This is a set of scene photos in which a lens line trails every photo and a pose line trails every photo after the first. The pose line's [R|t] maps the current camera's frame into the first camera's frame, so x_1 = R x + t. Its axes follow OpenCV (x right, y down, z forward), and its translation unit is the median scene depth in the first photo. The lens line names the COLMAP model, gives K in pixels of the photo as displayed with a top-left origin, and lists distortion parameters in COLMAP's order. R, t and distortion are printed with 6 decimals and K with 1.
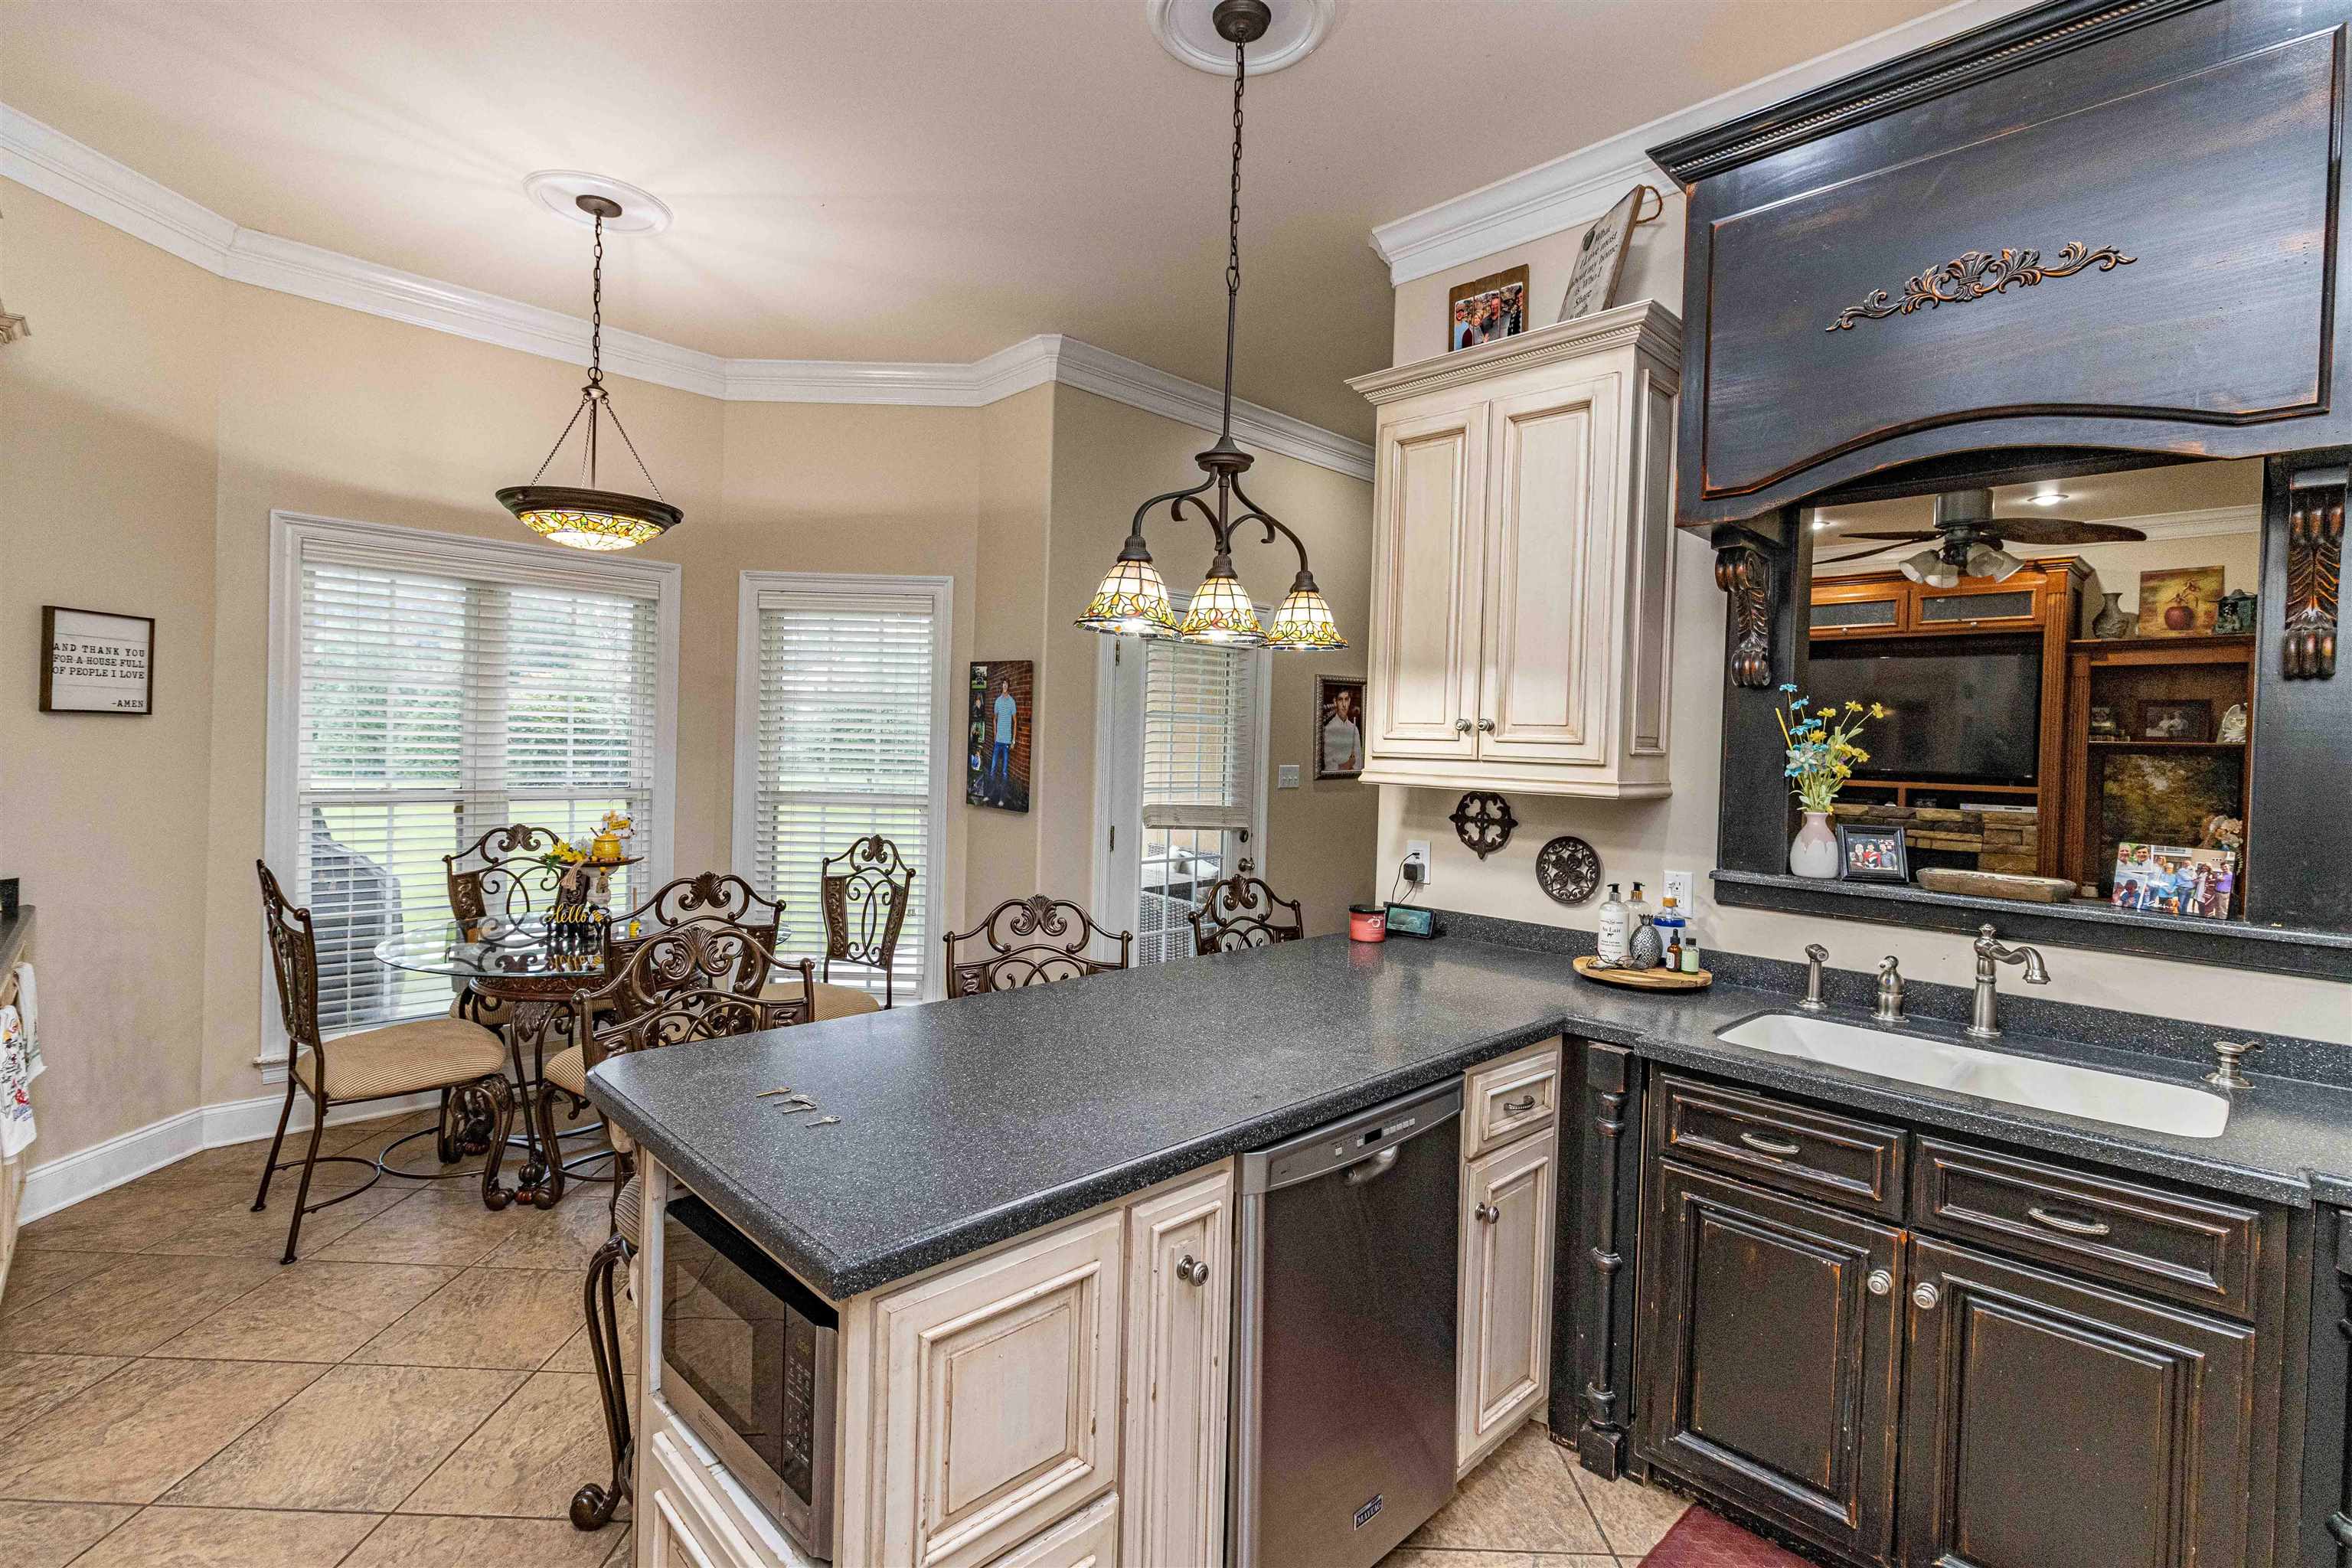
lens RADIAL K [[1078.1, 0, 1181.5], [0, 1078.1, 762.5], [0, 0, 1]] dist [0.002333, 0.001005]
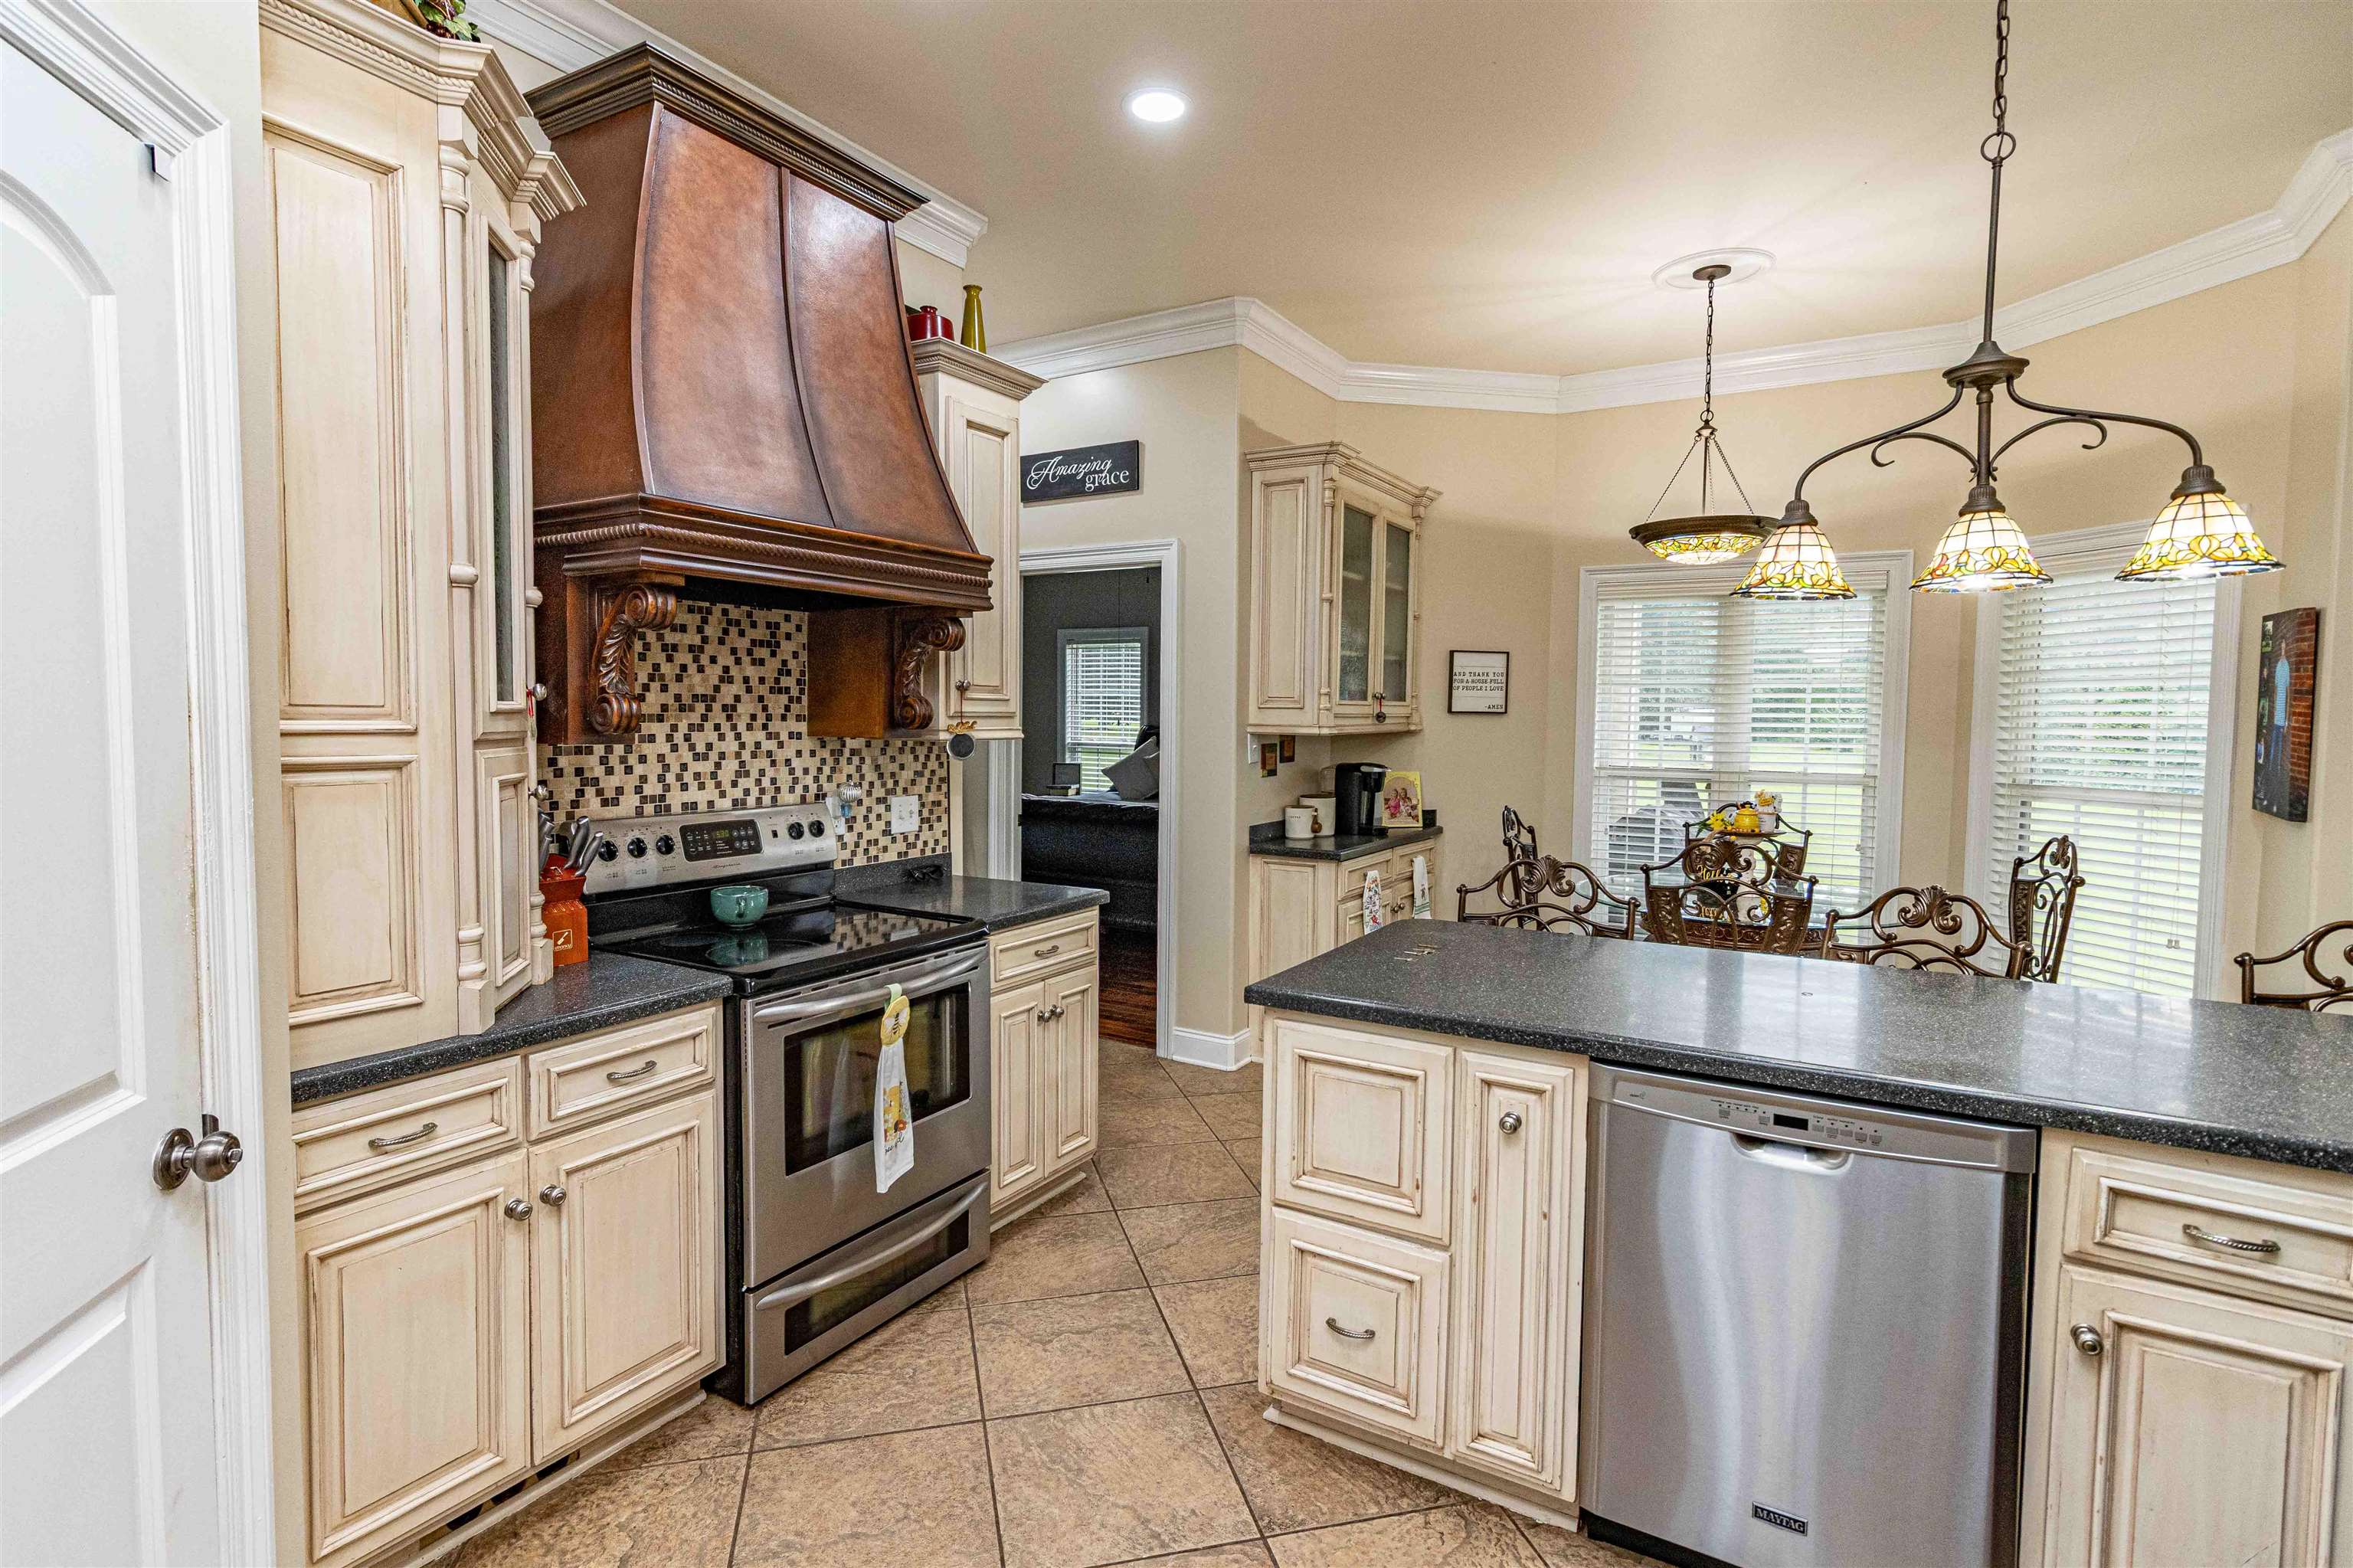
lens RADIAL K [[1141.5, 0, 1173.6], [0, 1141.5, 780.4], [0, 0, 1]] dist [0.000319, 0.000195]
pose [[0.247640, 0.031567, -0.968338, 0.641378], [-0.020896, 0.999411, 0.027237, 0.022175], [0.968627, 0.013490, 0.248153, 0.150881]]
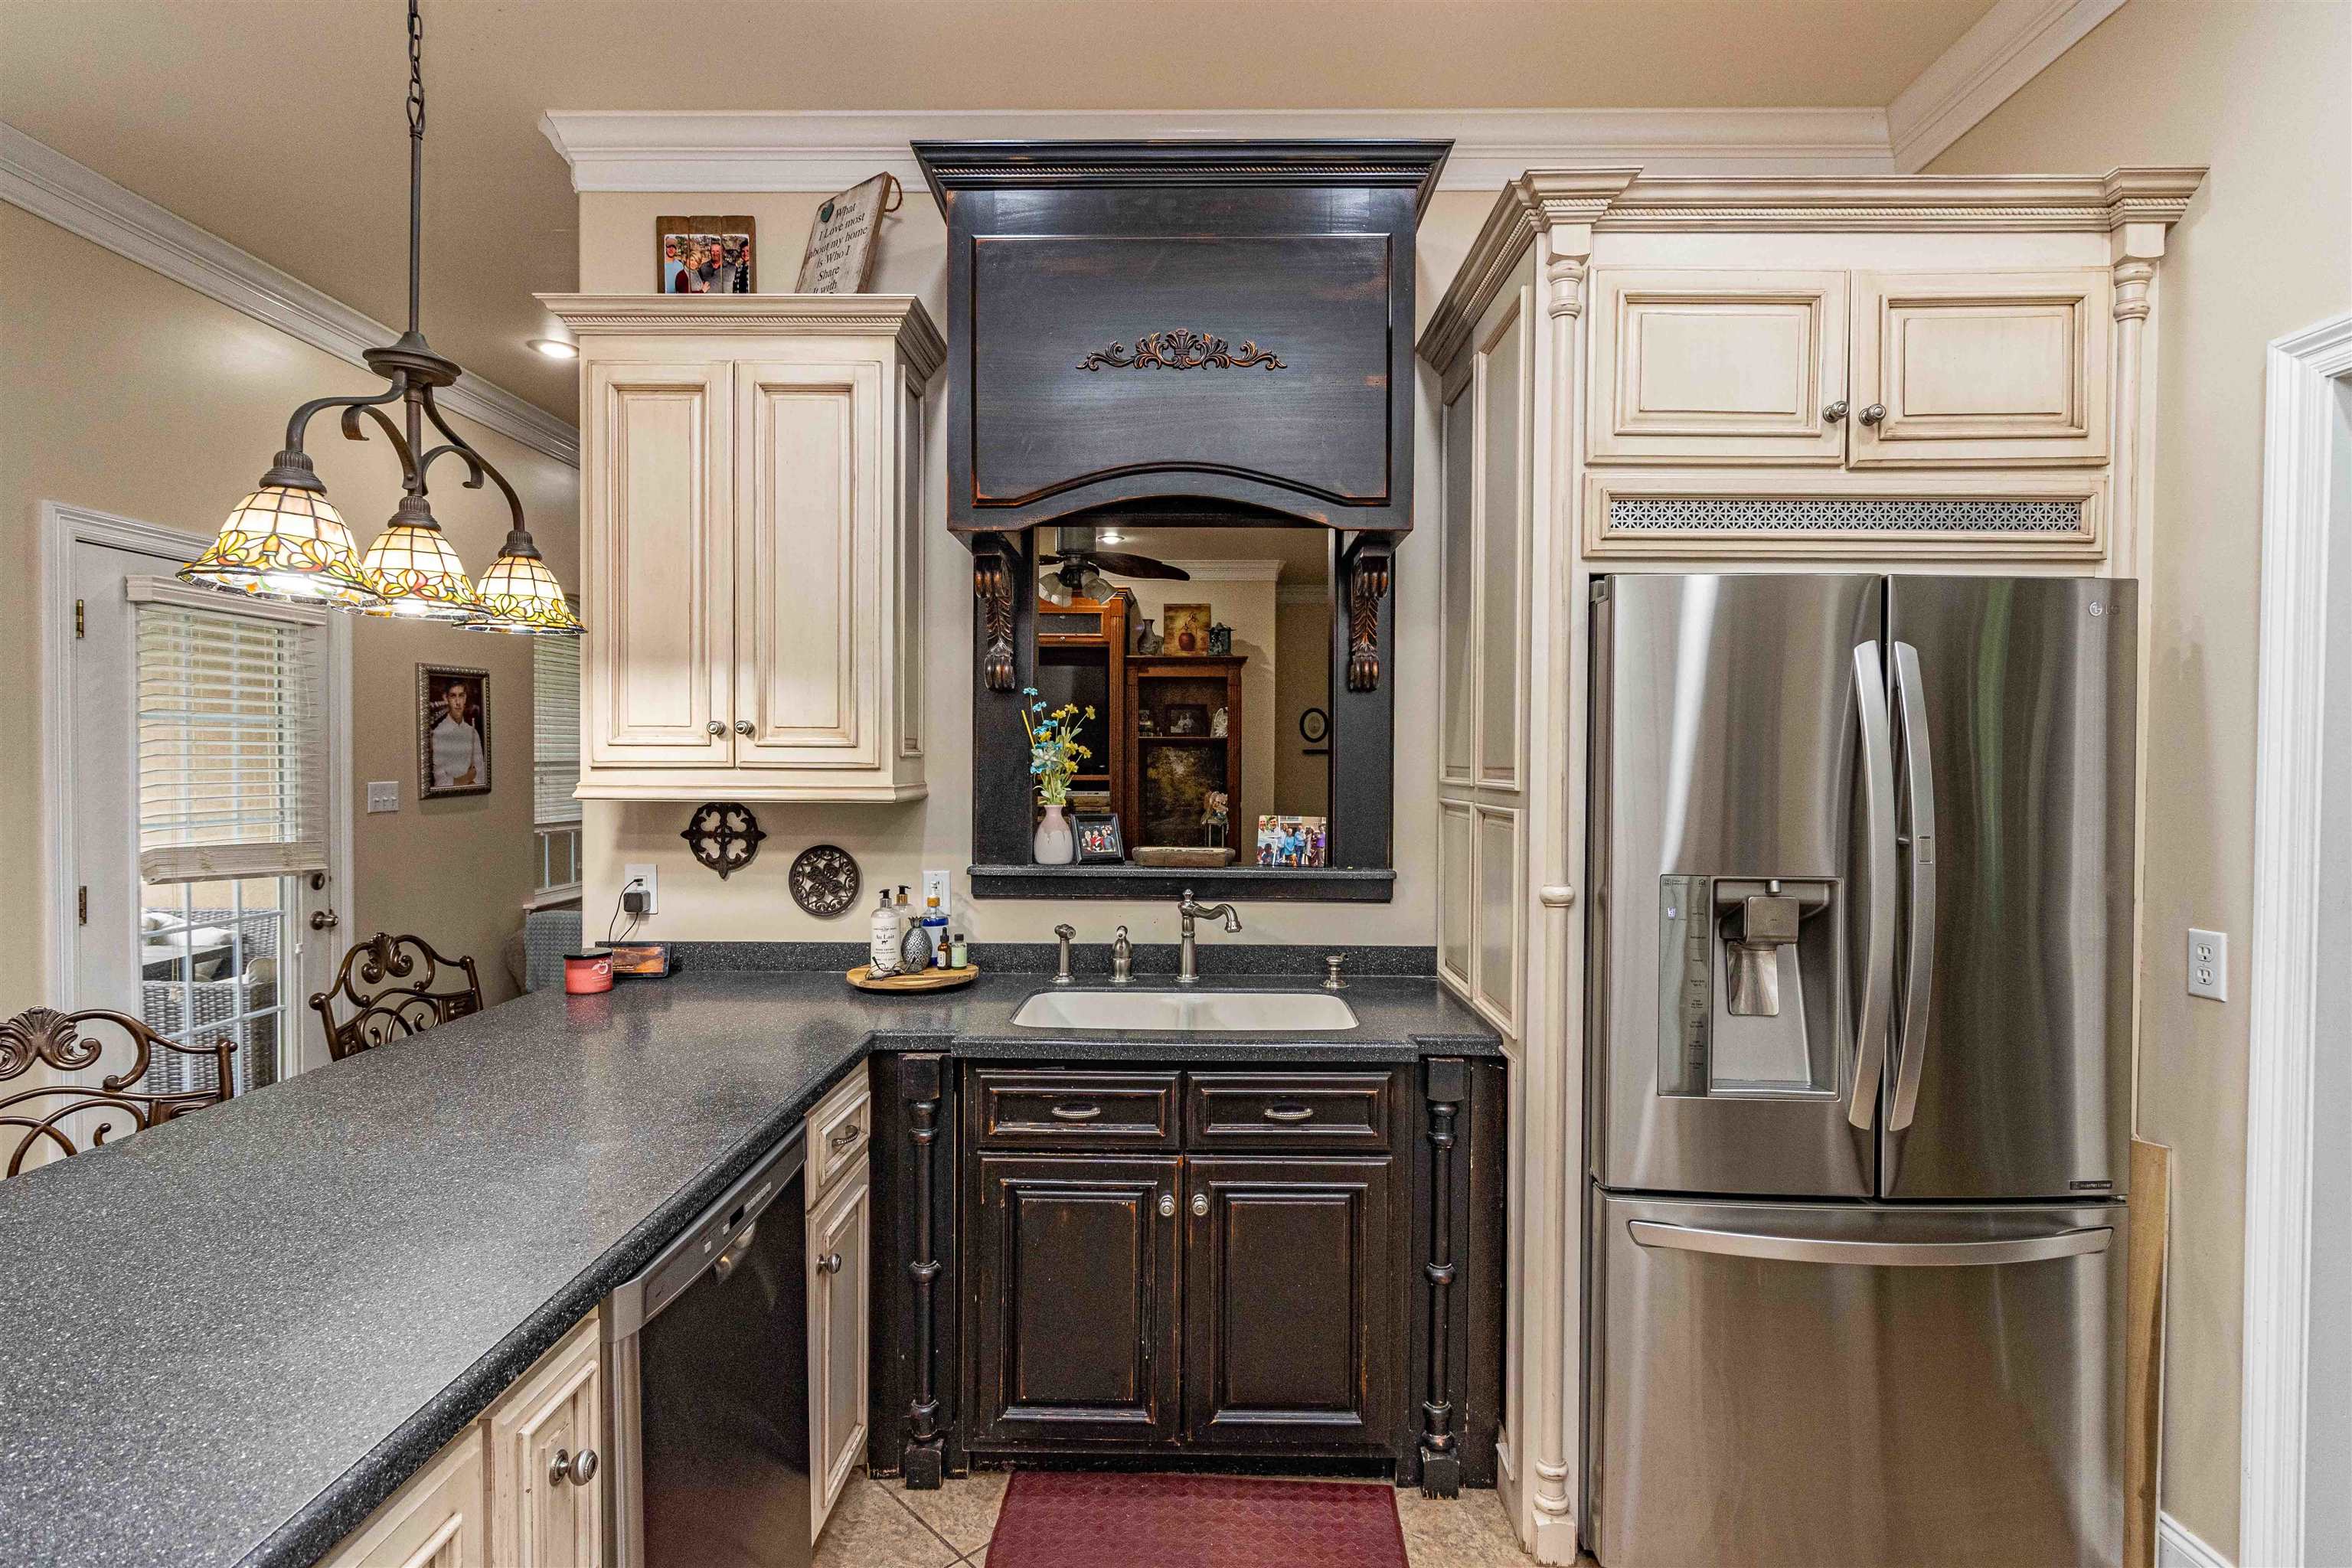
lens RADIAL K [[1132.0, 0, 1179.1], [0, 1132.0, 782.0], [0, 0, 1]] dist [0.001666, 0.000920]
pose [[0.711338, -0.040333, 0.701692, -0.119545], [0.029790, 0.999185, 0.027234, -0.004687], [-0.702218, 0.001531, 0.711960, 0.081450]]
